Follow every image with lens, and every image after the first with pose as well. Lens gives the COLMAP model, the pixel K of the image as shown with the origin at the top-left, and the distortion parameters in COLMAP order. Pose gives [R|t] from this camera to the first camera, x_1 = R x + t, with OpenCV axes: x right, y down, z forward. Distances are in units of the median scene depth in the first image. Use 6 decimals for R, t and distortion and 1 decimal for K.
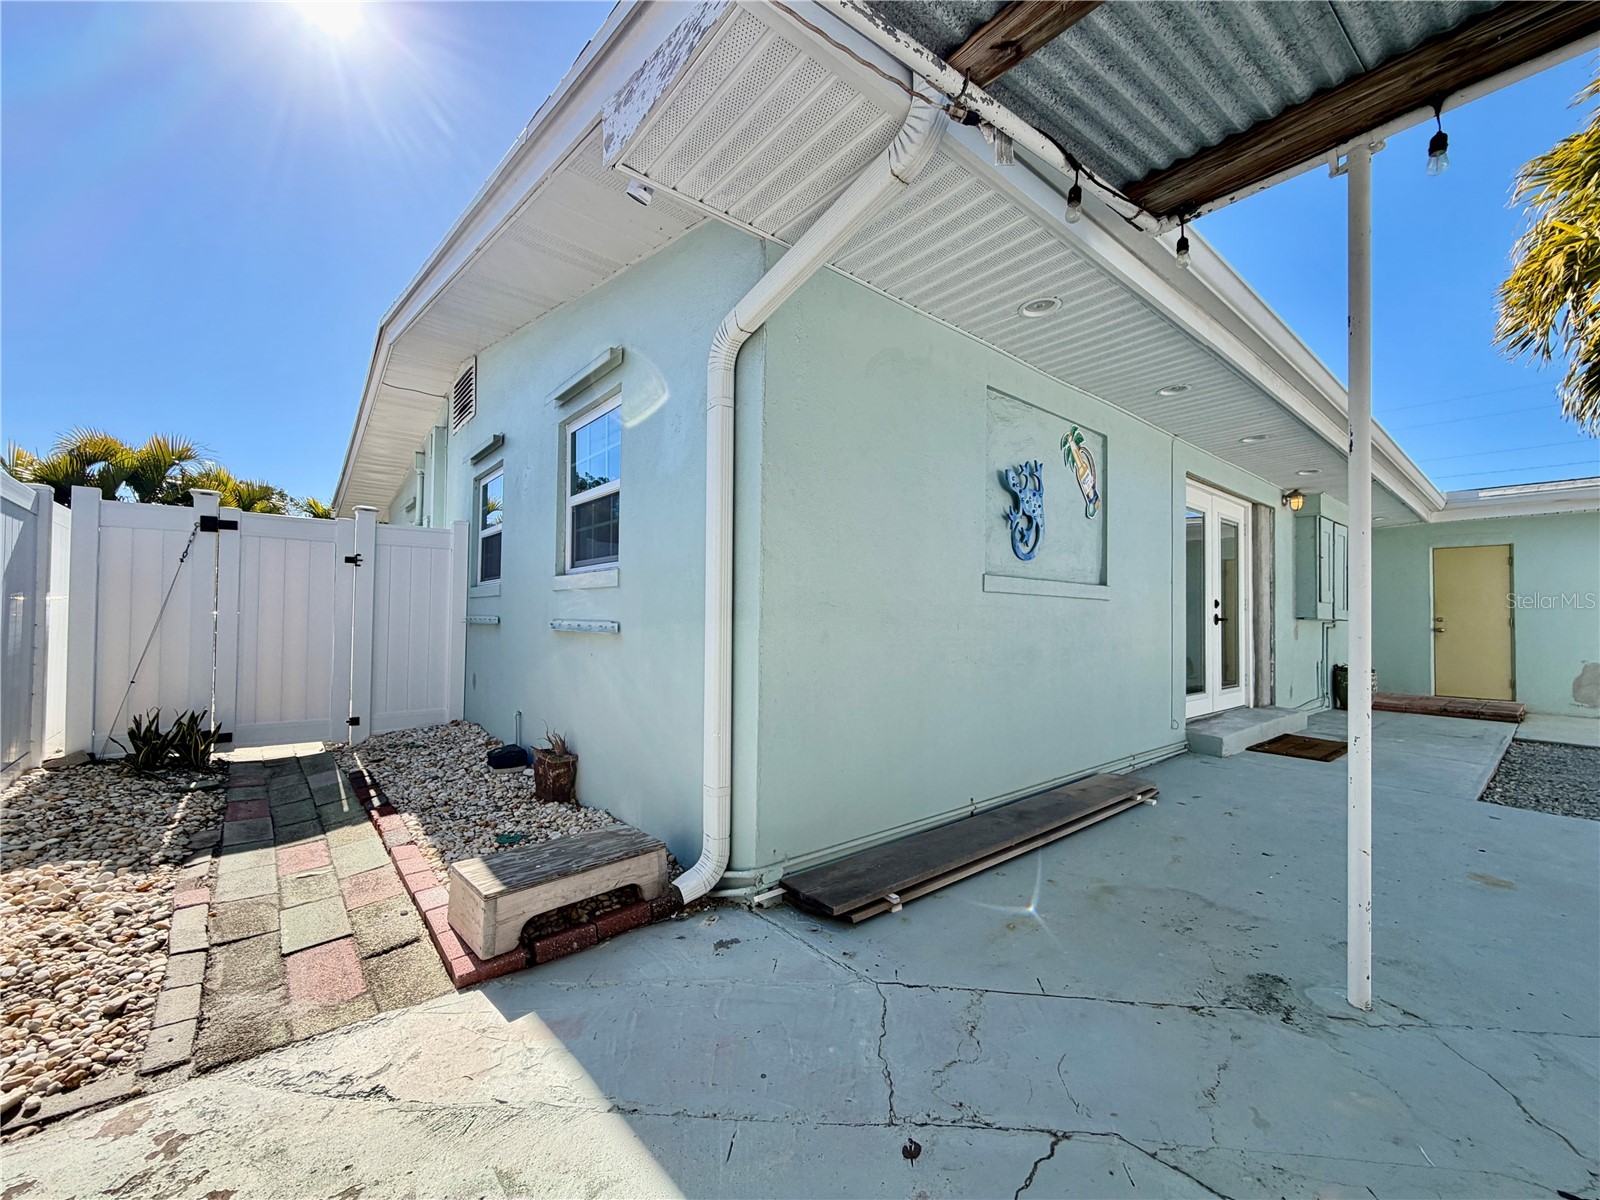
lens RADIAL K [[637.3, 0, 797.9], [0, 637.3, 603.7], [0, 0, 1]] dist [0.001796, 0.000403]
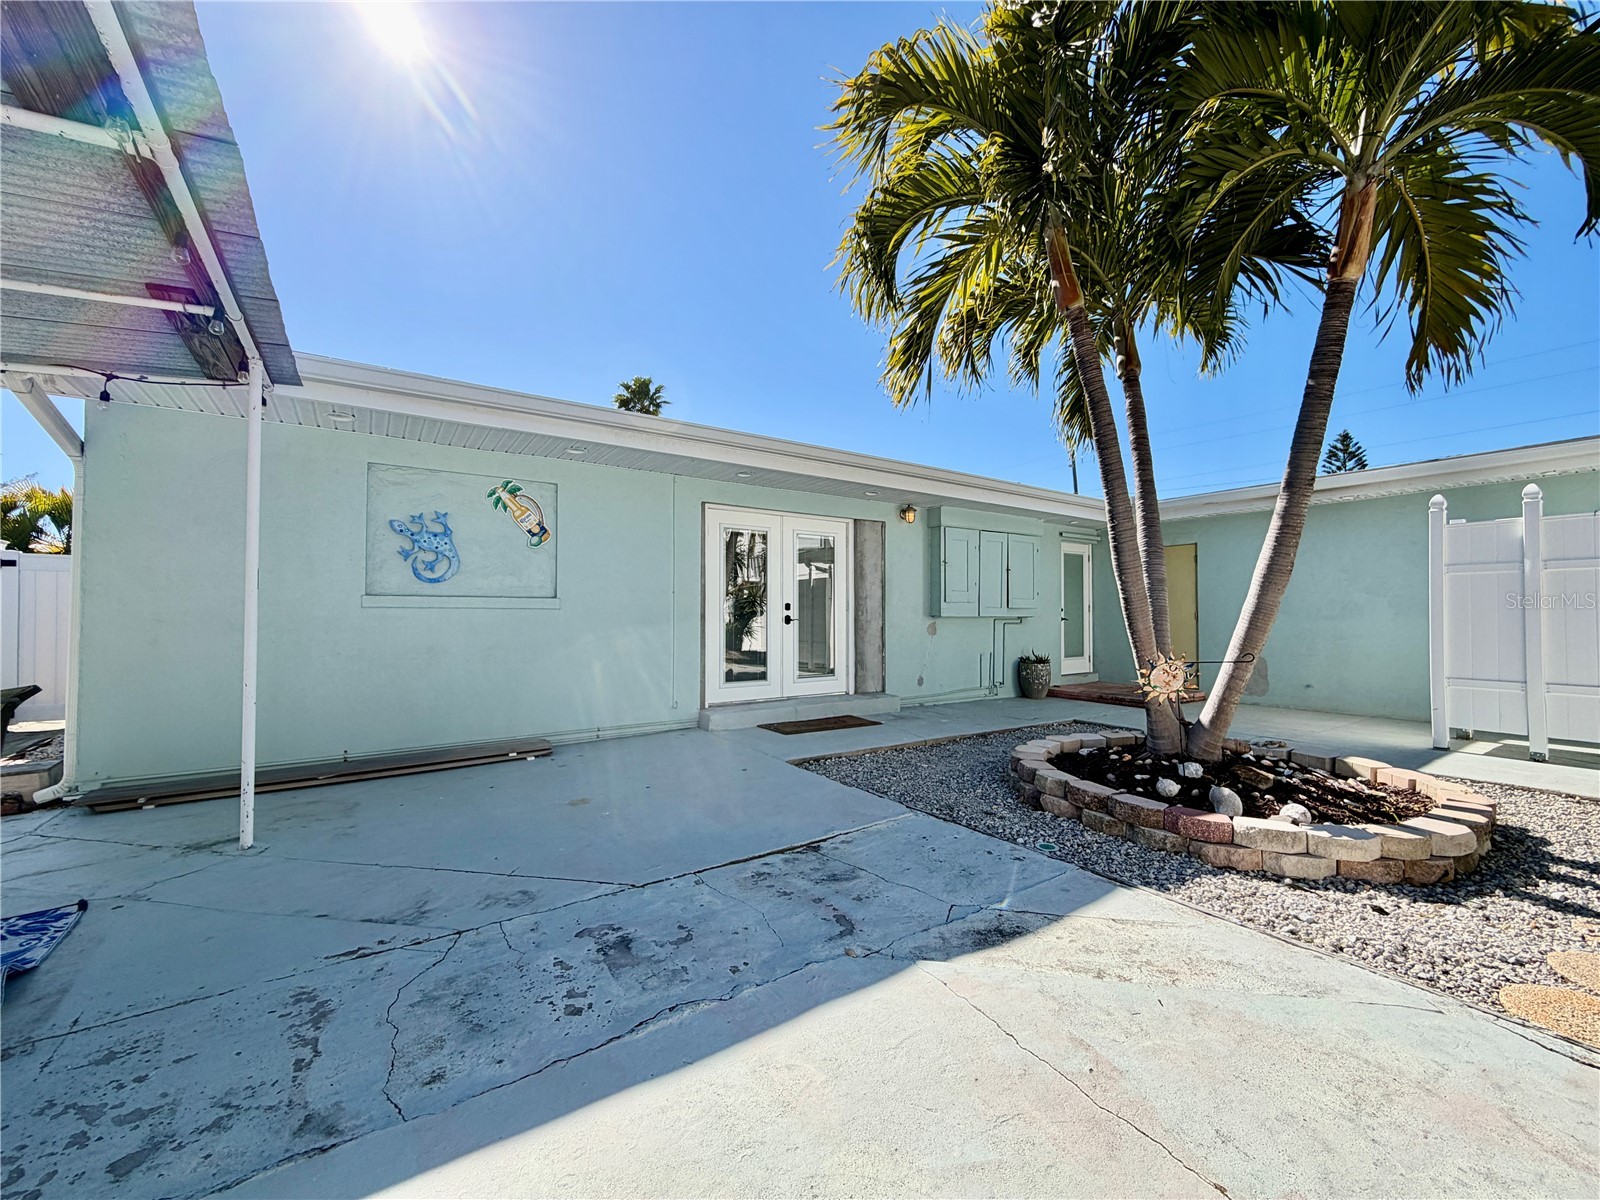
lens RADIAL K [[637.3, 0, 800.6], [0, 637.3, 607.5], [0, 0, 1]] dist [0.001796, 0.000403]
pose [[0.995516, -0.015386, -0.093339, 1.190596], [0.016423, 0.999812, 0.010347, -0.015737], [0.093162, -0.011834, 0.995581, -0.284333]]
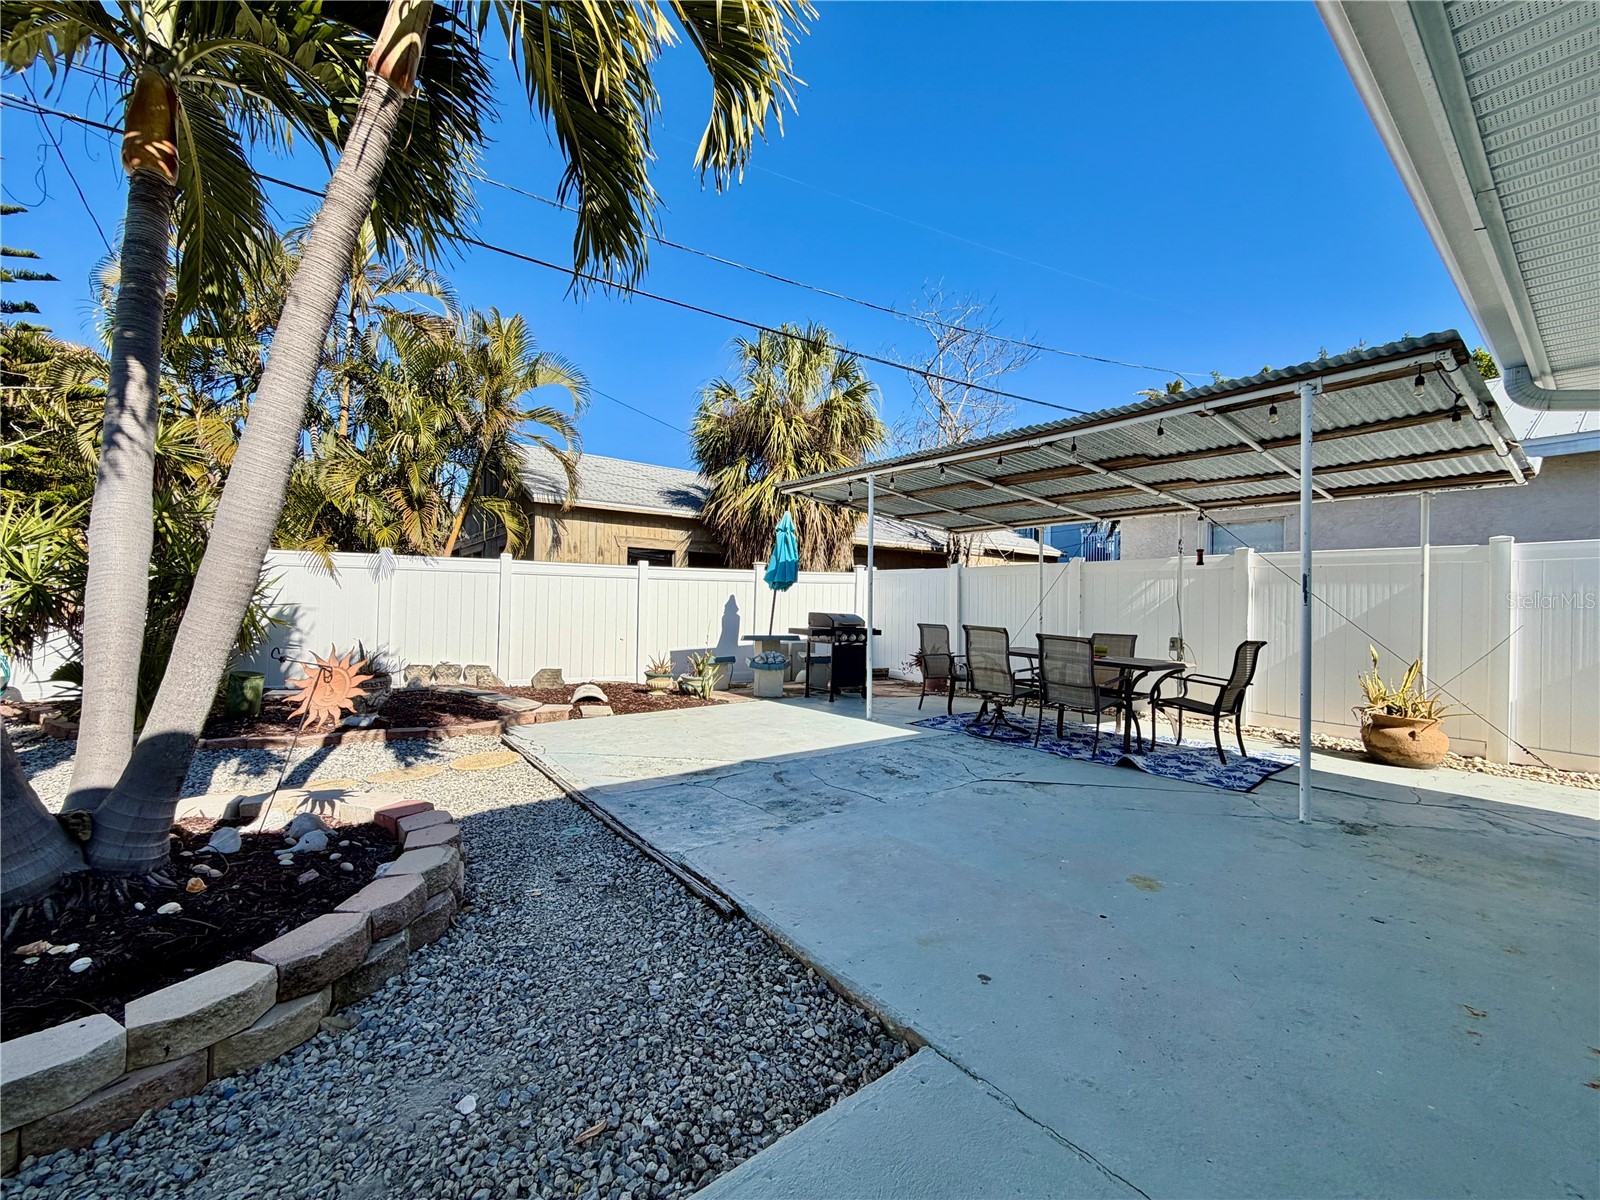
lens RADIAL K [[637.3, 0, 802.8], [0, 637.3, 601.1], [0, 0, 1]] dist [0.001796, 0.000403]
pose [[-0.999262, -0.029421, 0.024709, 1.109842], [-0.030072, 0.999199, -0.026384, 0.016969], [-0.023913, -0.027108, -0.999346, 1.442512]]
